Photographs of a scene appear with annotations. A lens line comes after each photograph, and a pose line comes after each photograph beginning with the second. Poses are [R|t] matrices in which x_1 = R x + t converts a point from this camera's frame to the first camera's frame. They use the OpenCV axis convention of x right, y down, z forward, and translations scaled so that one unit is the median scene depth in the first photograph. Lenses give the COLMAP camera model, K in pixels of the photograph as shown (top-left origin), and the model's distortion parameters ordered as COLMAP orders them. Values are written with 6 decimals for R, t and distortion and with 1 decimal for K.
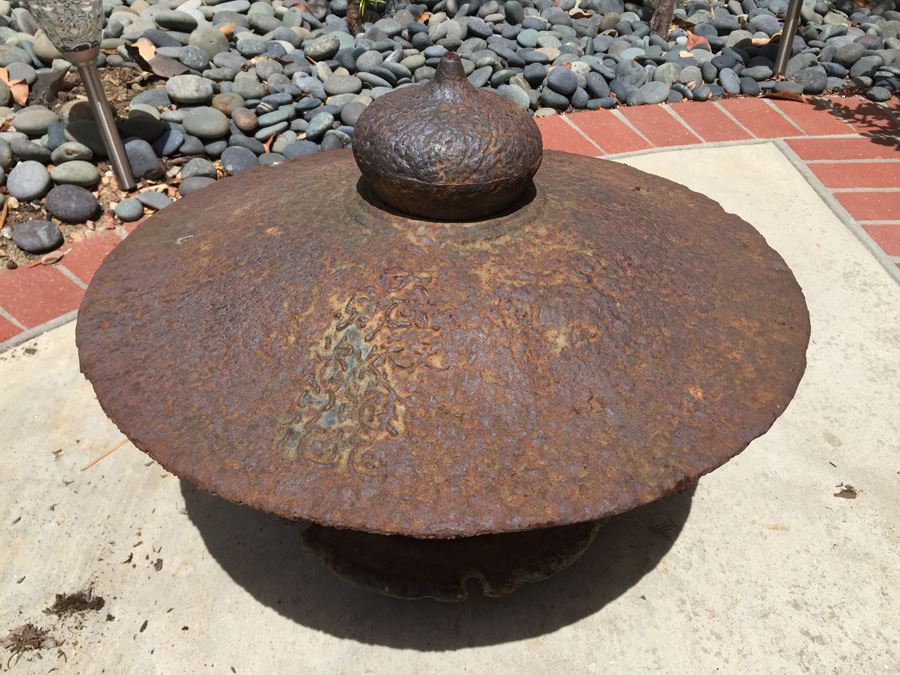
lens RADIAL K [[781.7, 0, 450.0], [0, 781.7, 337.5], [0, 0, 1]] dist [0.073429, -0.116060]
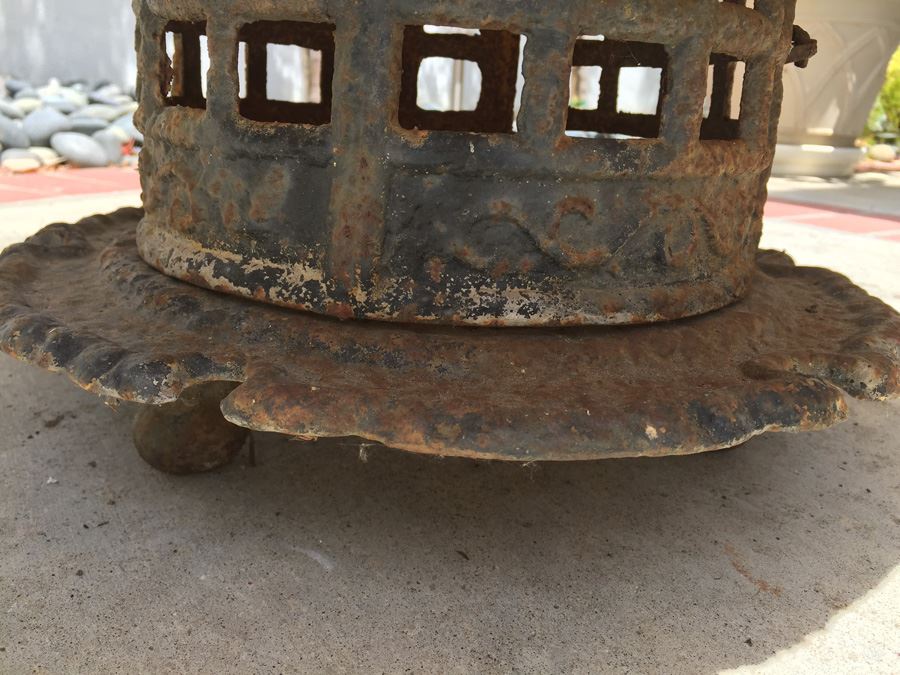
lens RADIAL K [[784.6, 0, 451.1], [0, 784.6, 346.8], [0, 0, 1]] dist [0.083502, -0.126836]
pose [[0.852842, -0.118305, 0.508591, -0.236859], [0.276040, 0.928918, -0.246806, 0.289917], [-0.443240, 0.350878, 0.824877, 0.671744]]
